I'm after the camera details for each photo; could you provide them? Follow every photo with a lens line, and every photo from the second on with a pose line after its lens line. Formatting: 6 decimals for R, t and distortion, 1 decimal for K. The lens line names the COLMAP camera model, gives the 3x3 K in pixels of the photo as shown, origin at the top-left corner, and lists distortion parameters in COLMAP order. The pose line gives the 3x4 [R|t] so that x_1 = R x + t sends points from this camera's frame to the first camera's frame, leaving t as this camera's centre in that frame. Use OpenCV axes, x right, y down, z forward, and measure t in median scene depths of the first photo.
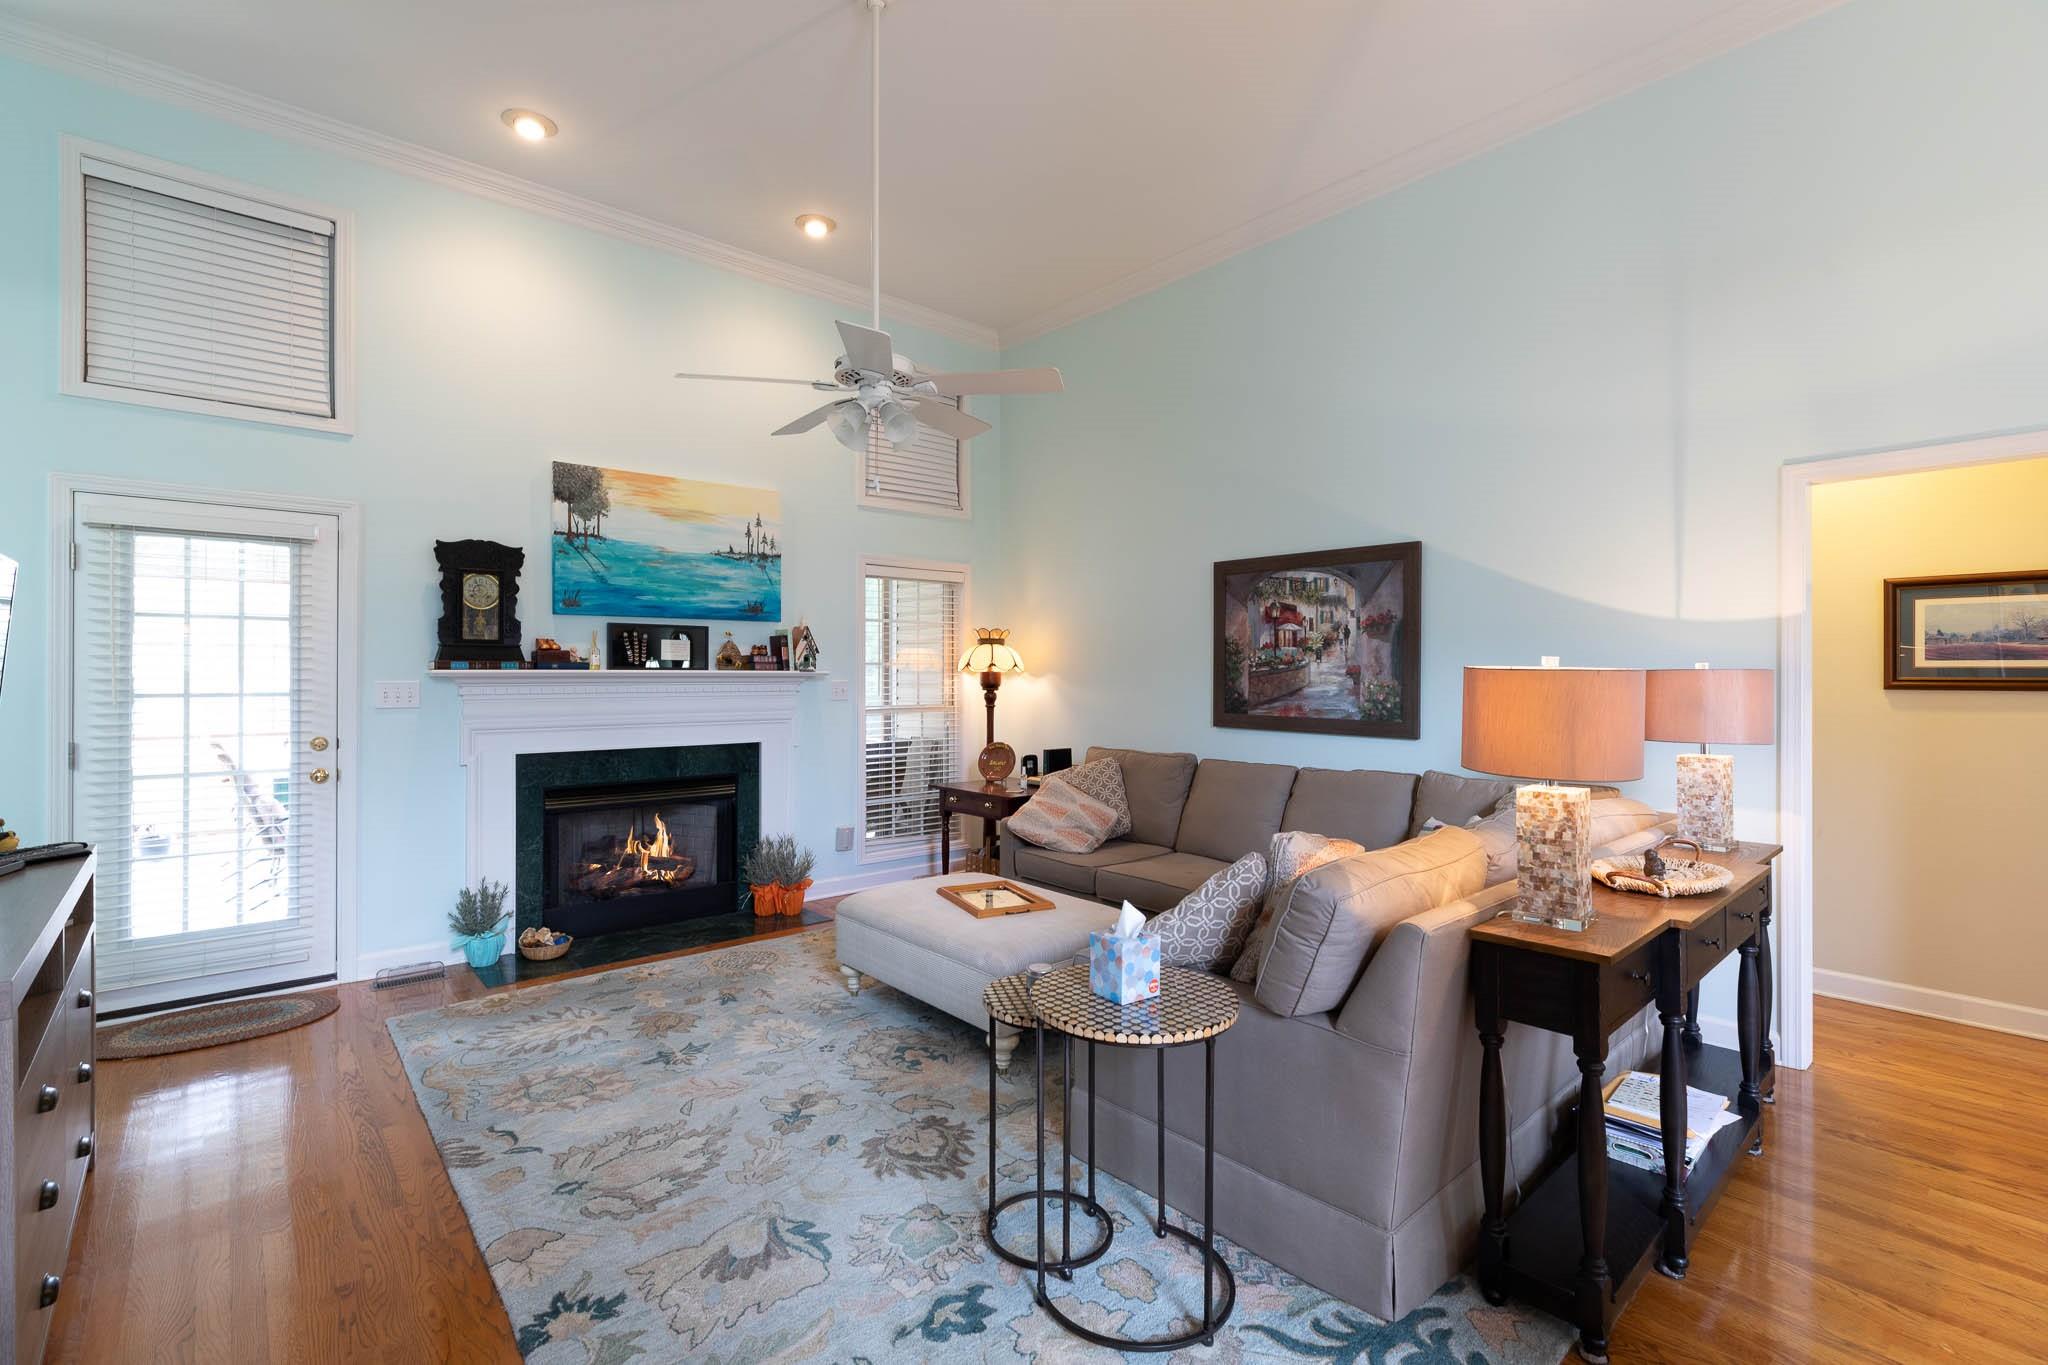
lens RADIAL K [[917.7, 0, 1024.4], [0, 917.7, 677.7], [0, 0, 1]] dist [-0.002026, 0.000208]
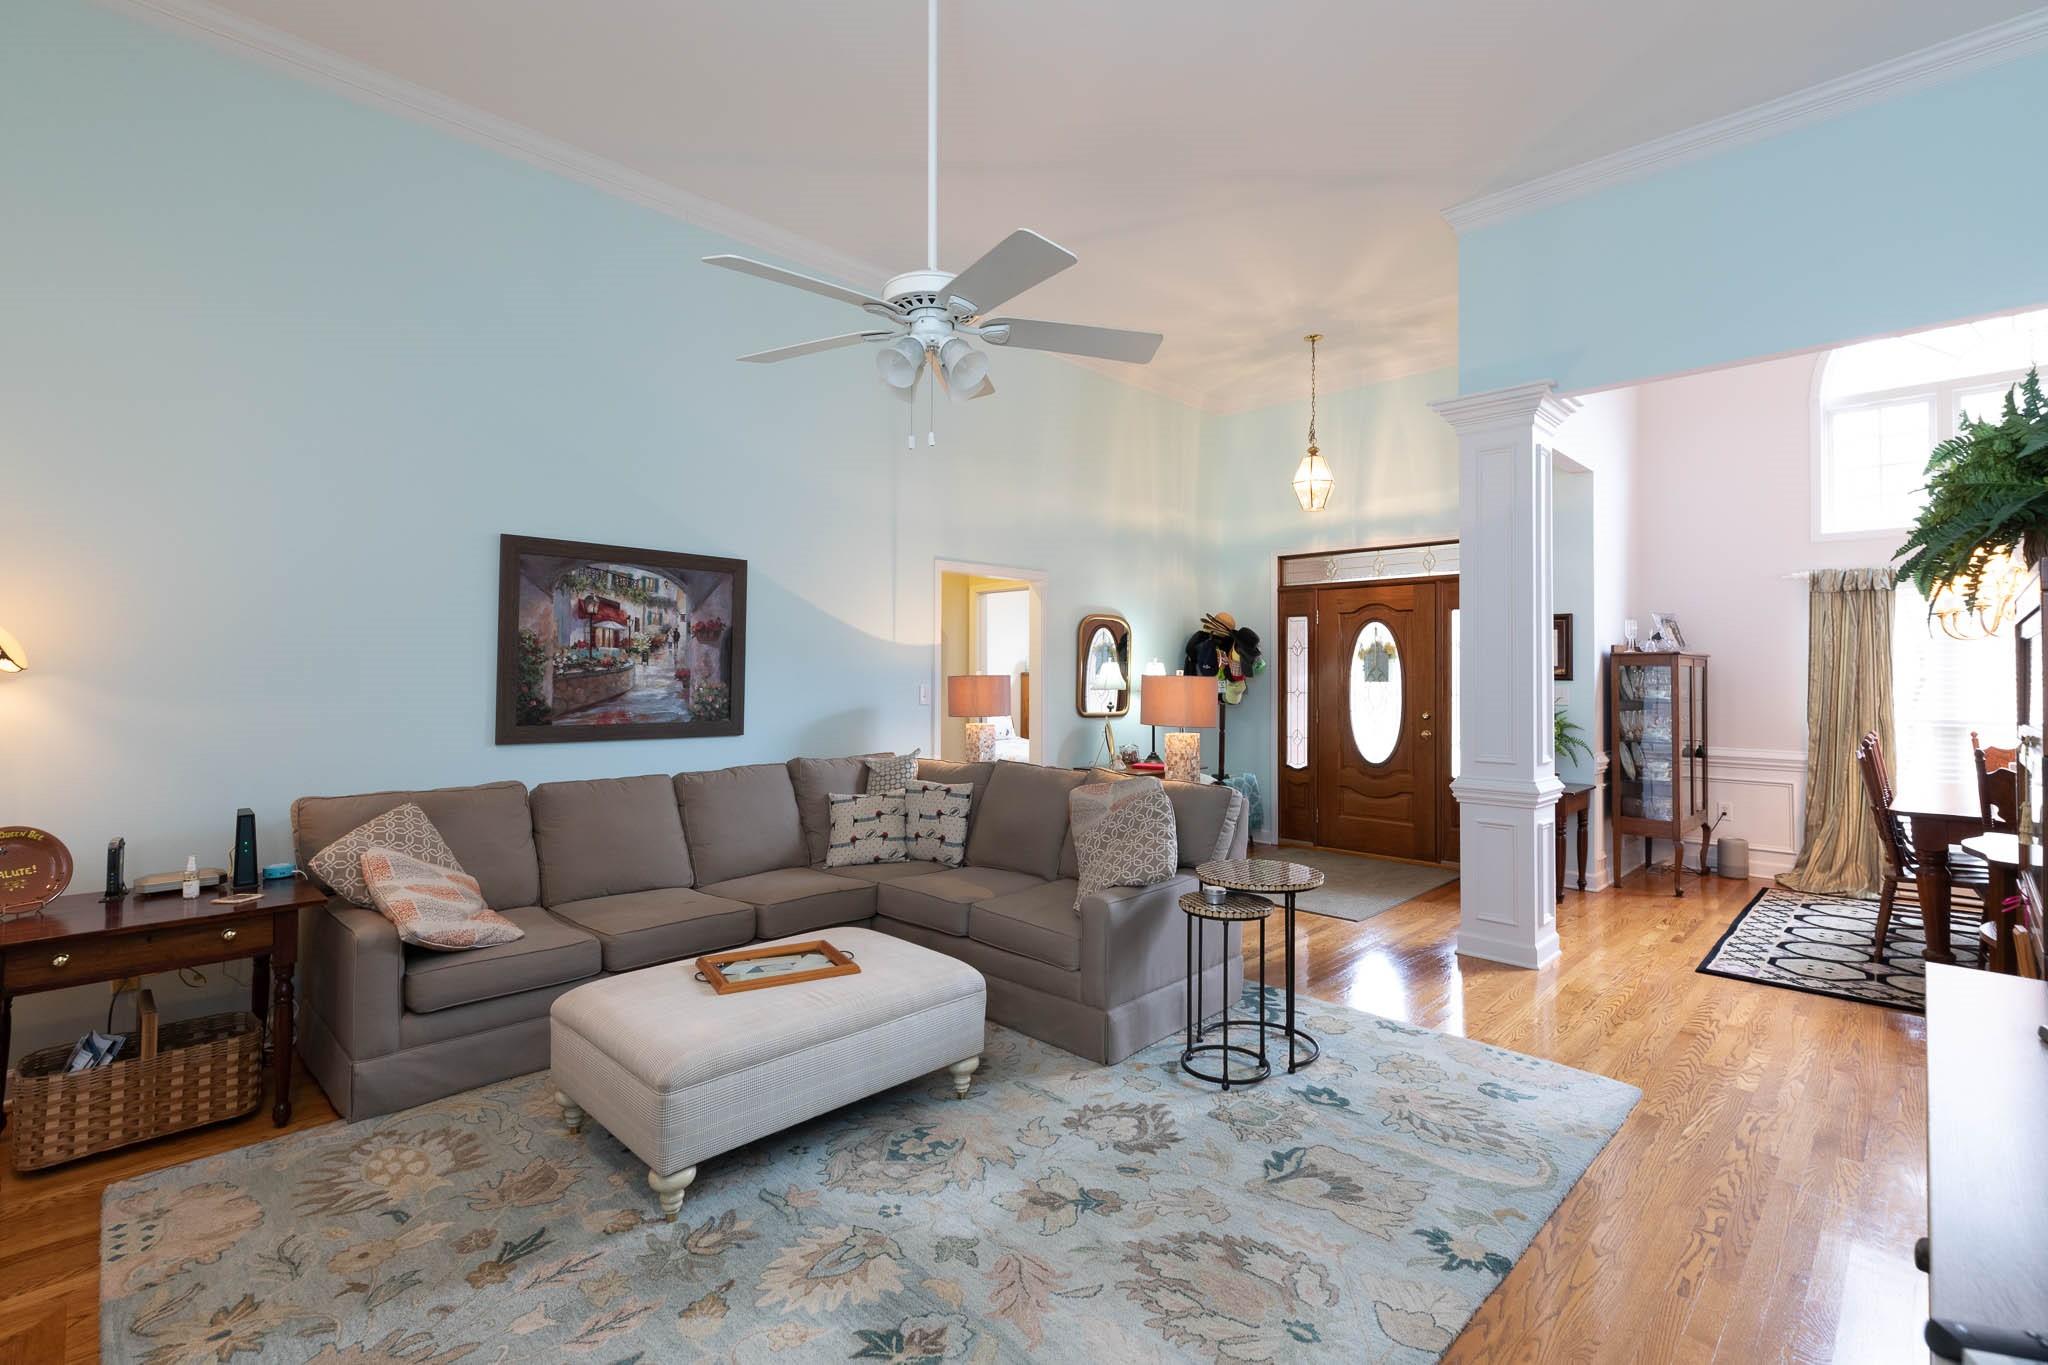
lens RADIAL K [[917.7, 0, 1024.1], [0, 917.7, 670.6], [0, 0, 1]] dist [-0.002026, 0.000208]
pose [[-0.071086, 0.003522, 0.997464, -0.678830], [0.000007, 0.999994, -0.003530, -0.007529], [-0.997470, -0.000244, -0.071085, 0.691004]]
